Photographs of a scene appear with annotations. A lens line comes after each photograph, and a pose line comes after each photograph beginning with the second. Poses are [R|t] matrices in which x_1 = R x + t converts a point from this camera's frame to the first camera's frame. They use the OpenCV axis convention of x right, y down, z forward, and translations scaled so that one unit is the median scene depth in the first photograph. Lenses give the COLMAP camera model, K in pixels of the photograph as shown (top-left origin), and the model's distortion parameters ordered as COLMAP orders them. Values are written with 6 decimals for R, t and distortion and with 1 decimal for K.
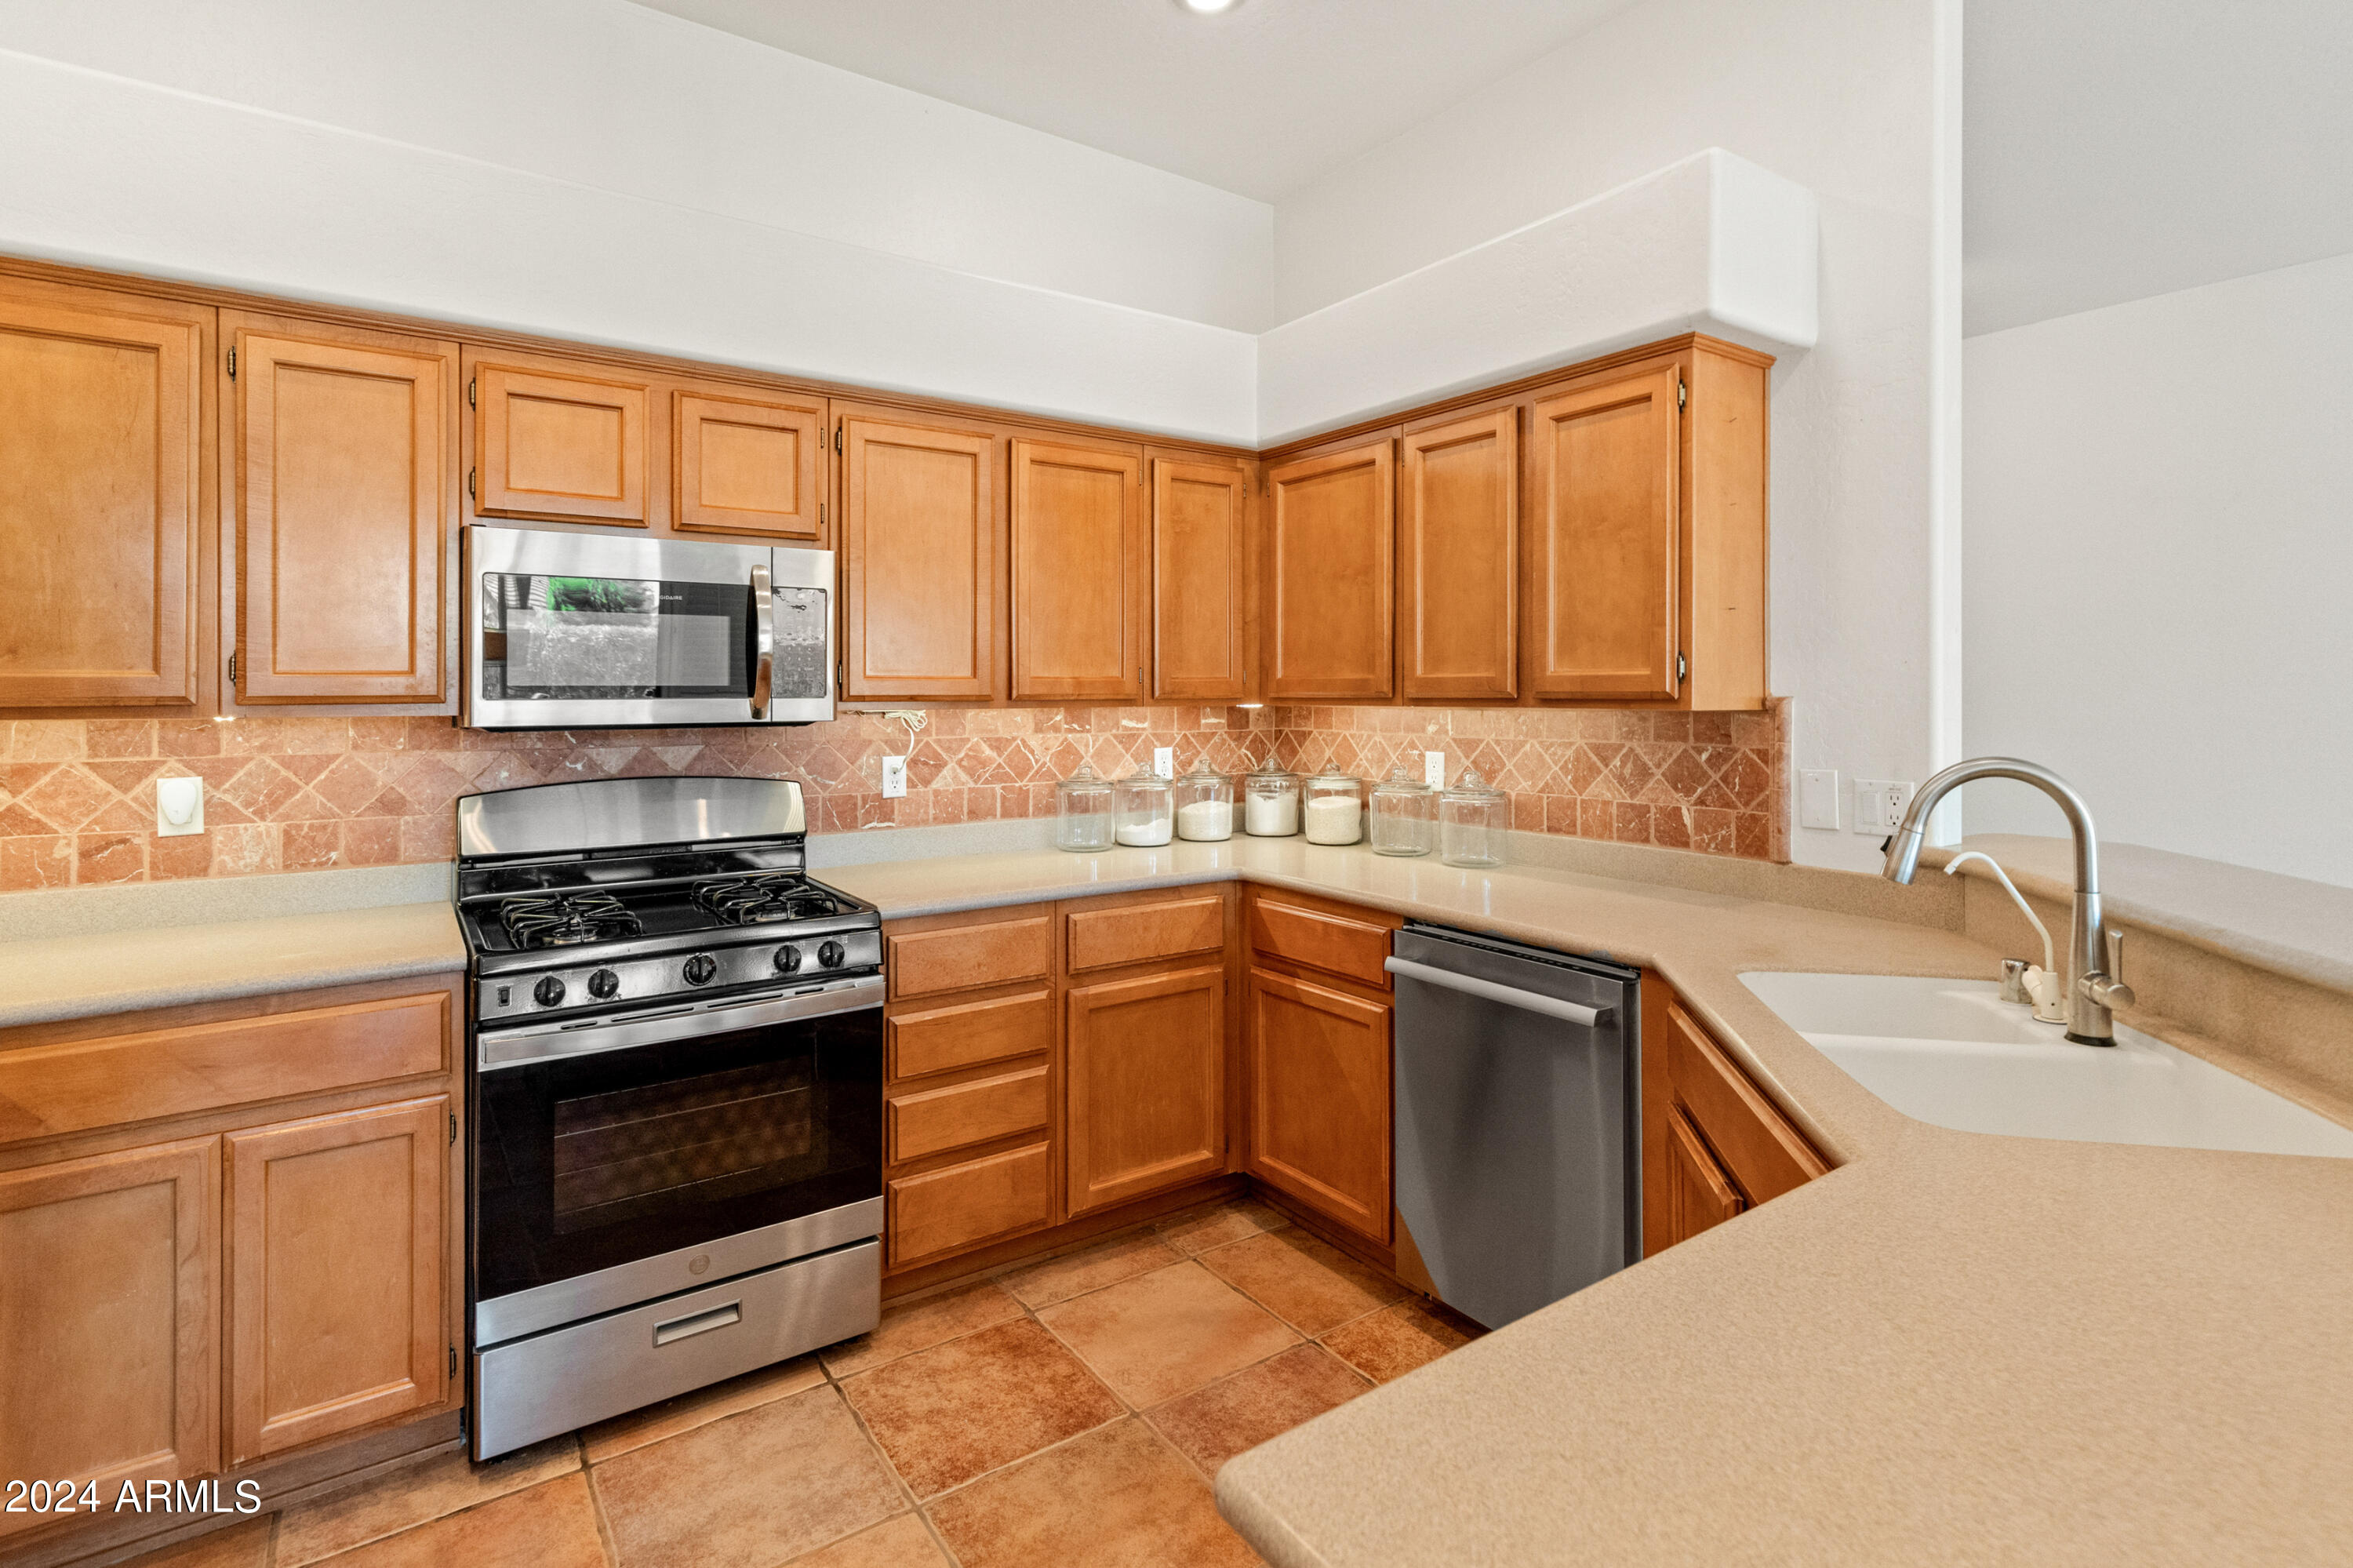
lens RADIAL K [[1180.5, 0, 1182.7], [0, 1180.5, 688.1], [0, 0, 1]] dist [0.021219, -0.000177]
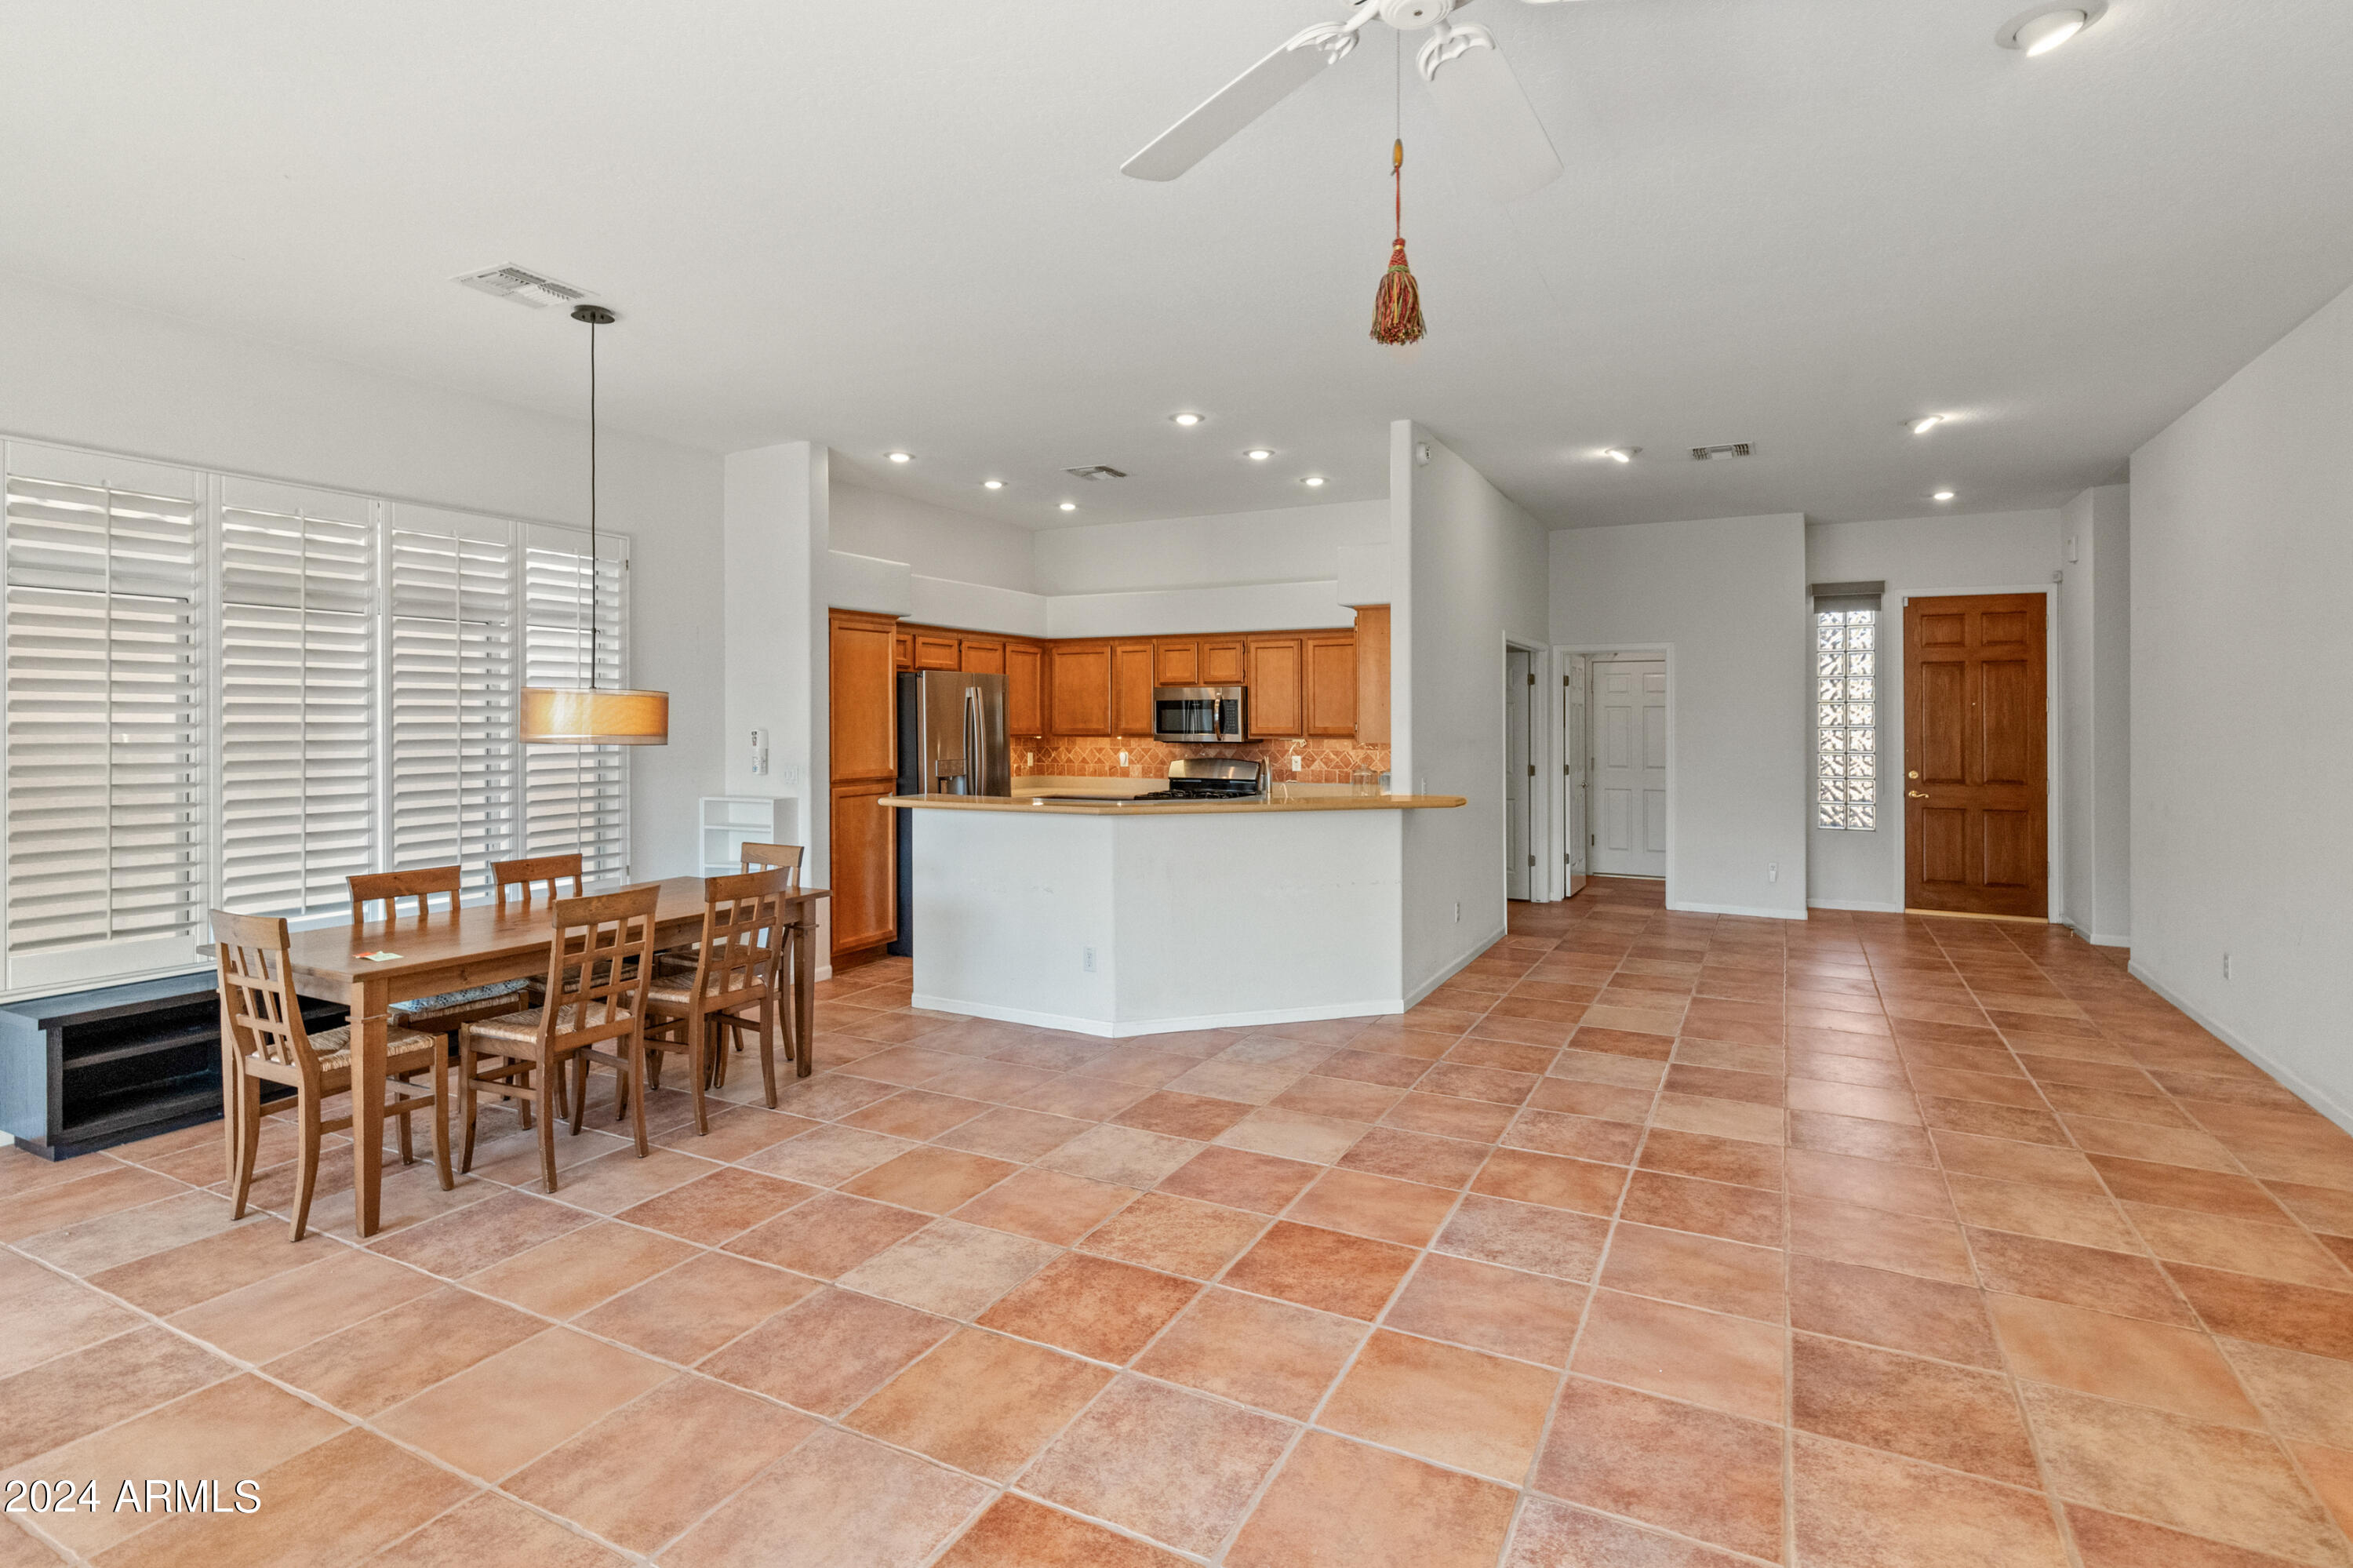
lens RADIAL K [[1156.1, 0, 1228.6], [0, 1156.1, 709.7], [0, 0, 1]] dist [0.003709, -0.000112]
pose [[0.490135, -0.007327, -0.871616, 2.359204], [0.002333, 0.999972, -0.007094, -0.034543], [0.871643, 0.001444, 0.490139, -0.522240]]
